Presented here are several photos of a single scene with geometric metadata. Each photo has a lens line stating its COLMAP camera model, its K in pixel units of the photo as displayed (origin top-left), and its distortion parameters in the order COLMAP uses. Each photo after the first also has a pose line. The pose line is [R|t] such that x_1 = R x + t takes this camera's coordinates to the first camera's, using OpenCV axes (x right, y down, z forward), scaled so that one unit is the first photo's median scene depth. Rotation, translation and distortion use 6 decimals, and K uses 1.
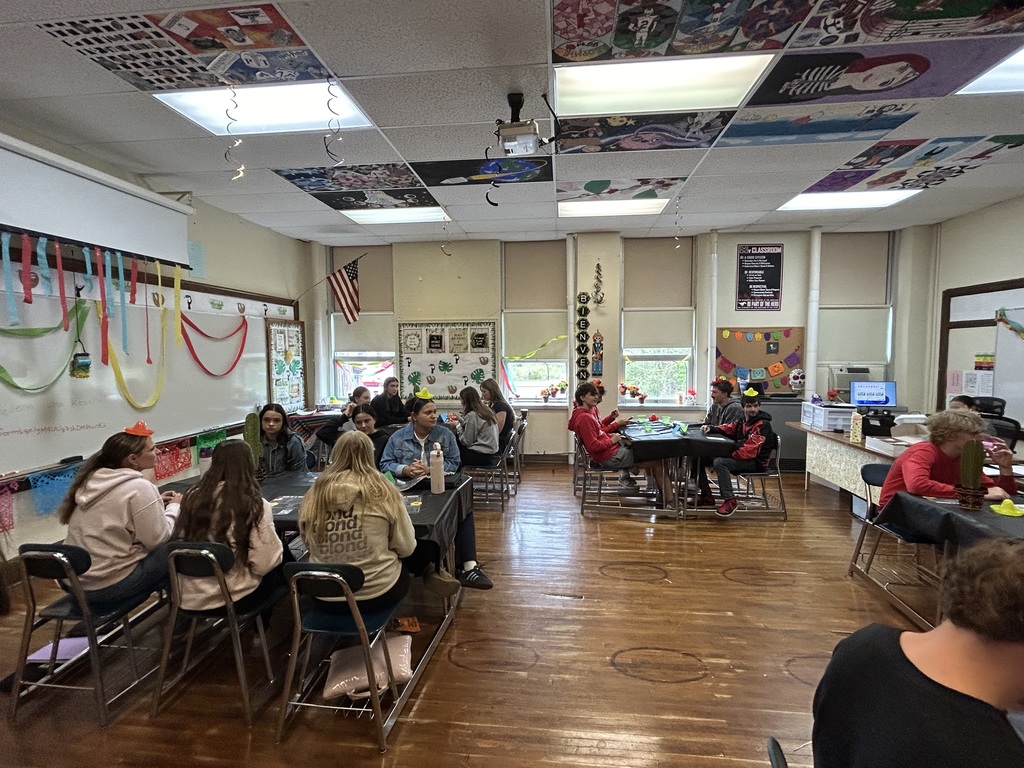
lens RADIAL K [[476.7, 0, 512.0], [0, 476.7, 384.0], [0, 0, 1]] dist [-0.000955, 0.000685]
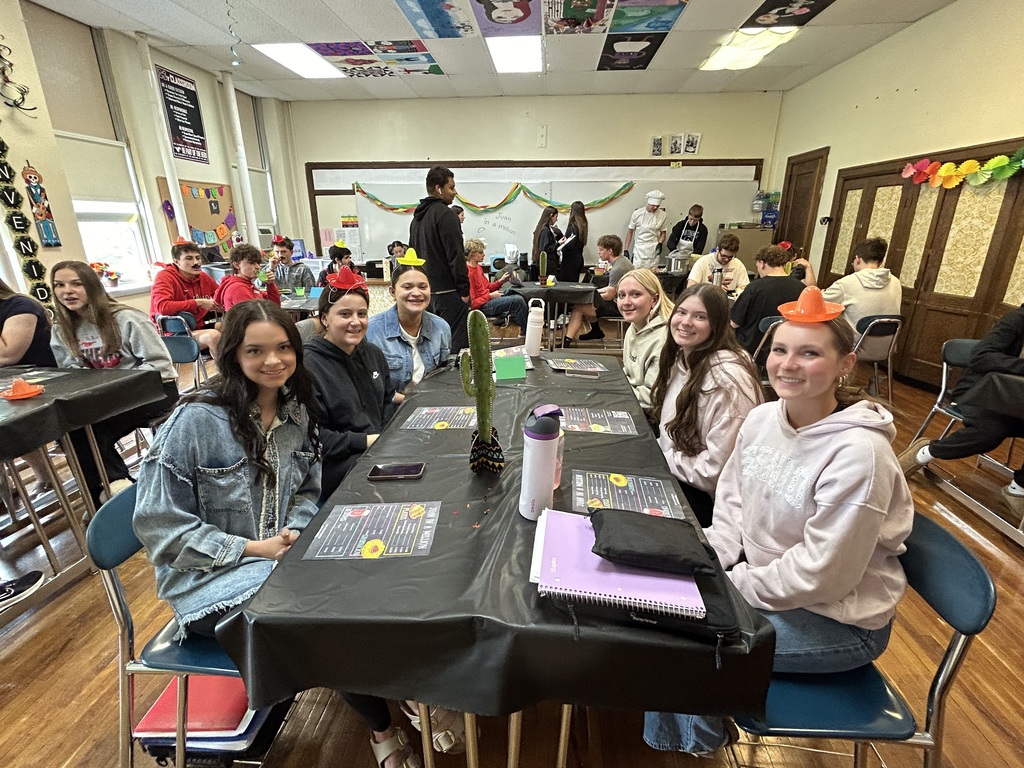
lens RADIAL K [[474.7, 0, 512.0], [0, 474.7, 384.0], [0, 0, 1]] dist [-0.003117, -0.000235]
pose [[-0.025439, -0.316730, 0.948174, -0.440459], [0.074397, 0.945251, 0.317750, -0.000801], [-0.996904, 0.078624, -0.000482, 0.458005]]
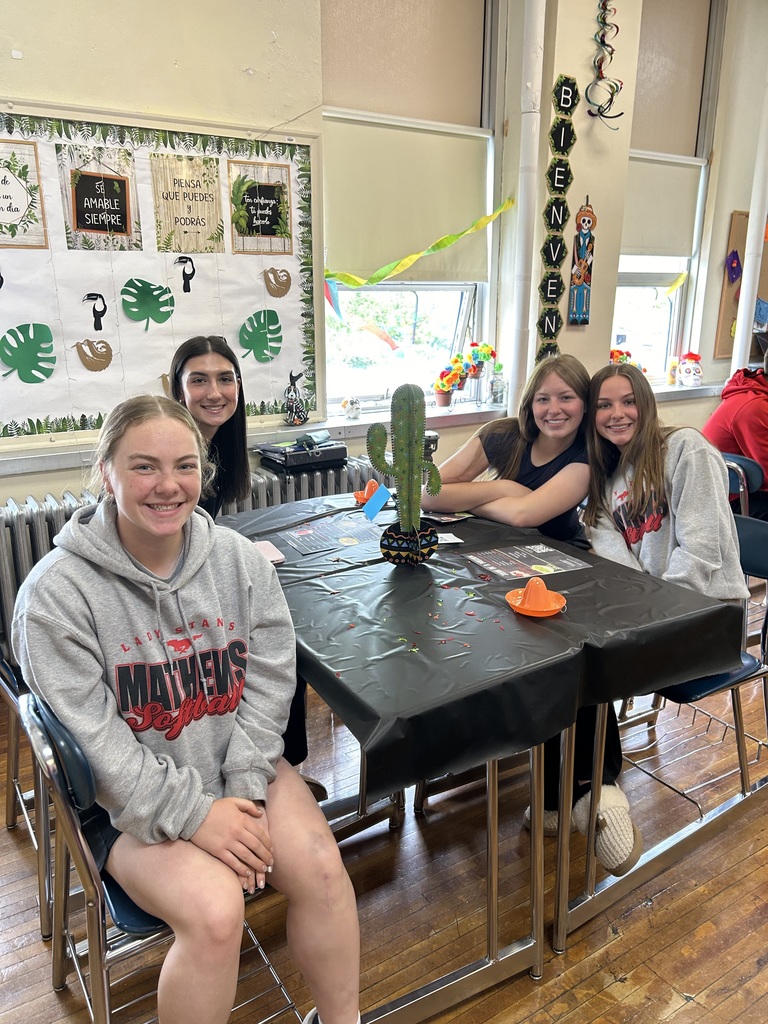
lens RADIAL K [[784.8, 0, 384.0], [0, 784.8, 512.0], [0, 0, 1]] dist [0.010167, 0.002811]
pose [[0.783436, -0.162199, 0.599933, -0.348083], [0.035986, 0.975561, 0.216763, -0.013310], [-0.620430, -0.148231, 0.770126, 0.594615]]
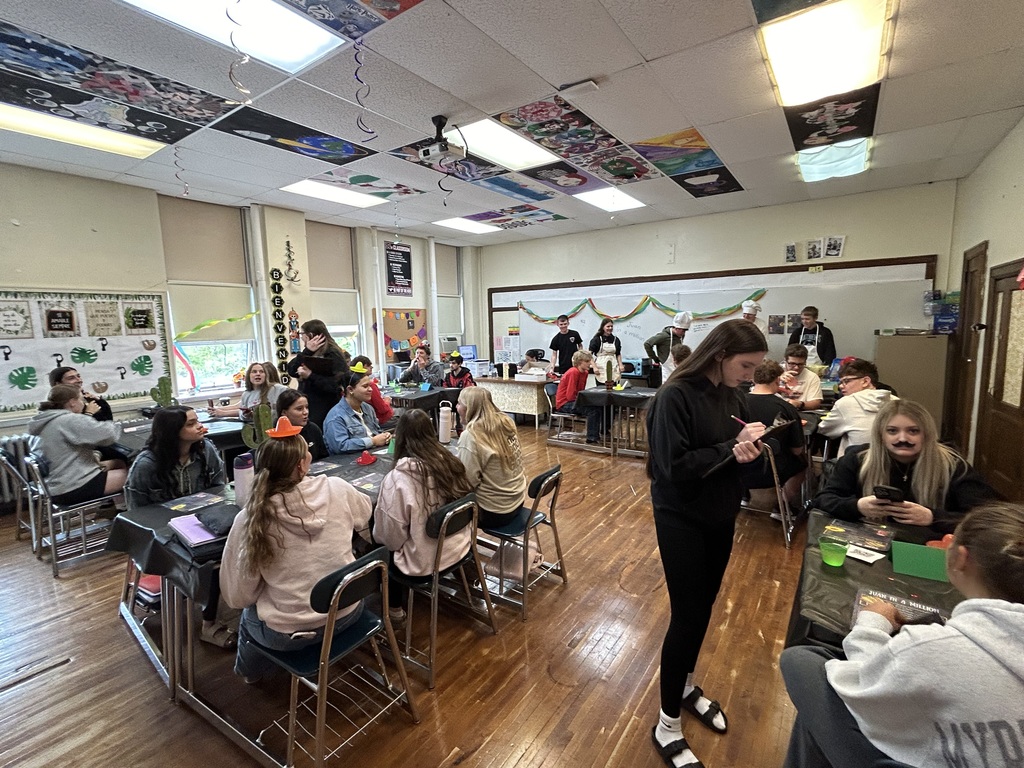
lens RADIAL K [[476.7, 0, 512.0], [0, 476.7, 384.0], [0, 0, 1]] dist [-0.000955, 0.000685]
pose [[0.483853, -0.117192, 0.867267, -0.484140], [0.085075, 0.992598, 0.086664, -0.002726], [-0.871004, 0.031850, 0.490242, 0.114068]]
